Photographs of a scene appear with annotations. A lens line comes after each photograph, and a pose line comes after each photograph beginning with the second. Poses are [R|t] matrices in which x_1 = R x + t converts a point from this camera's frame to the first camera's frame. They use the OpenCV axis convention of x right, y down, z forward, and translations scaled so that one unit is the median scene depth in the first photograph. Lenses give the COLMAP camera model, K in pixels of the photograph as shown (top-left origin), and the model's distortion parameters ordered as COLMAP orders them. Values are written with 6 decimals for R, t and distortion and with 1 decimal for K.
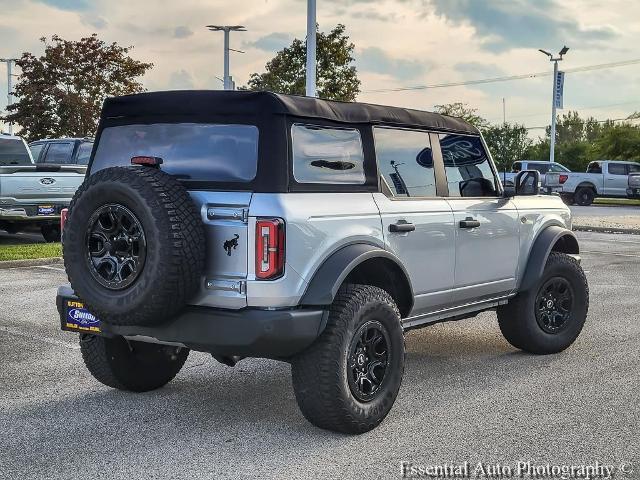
lens RADIAL K [[988.2, 0, 320.0], [0, 988.2, 240.0], [0, 0, 1]] dist [0.043003, -0.001511]
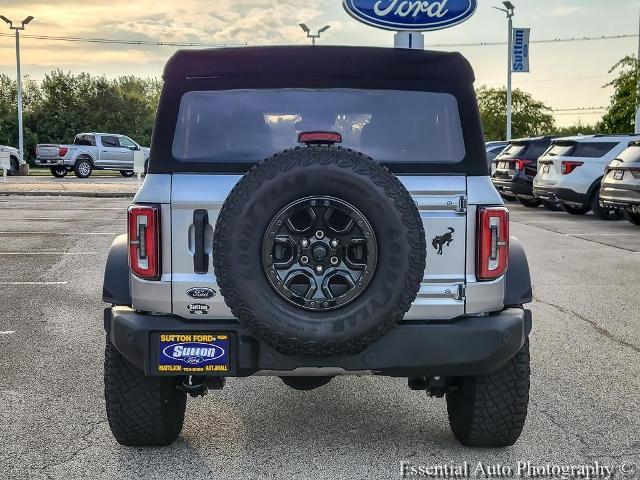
lens RADIAL K [[988.2, 0, 320.0], [0, 988.2, 240.0], [0, 0, 1]] dist [0.043003, -0.001511]
pose [[0.812640, -0.063048, 0.579346, -0.592394], [0.046628, 0.997978, 0.043202, -0.032952], [-0.580898, -0.008093, 0.813936, 0.369025]]
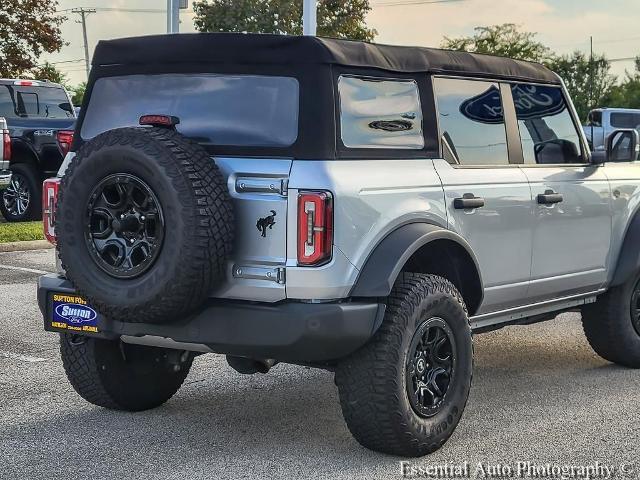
lens RADIAL K [[1474.4, 0, 320.0], [0, 1474.4, 240.0], [0, 0, 1]] dist [0.015212, 0.263280]
pose [[0.999900, -0.000423, 0.014139, -0.057989], [0.000276, 0.999946, 0.010392, 0.005374], [-0.014142, -0.010387, 0.999846, -0.205173]]
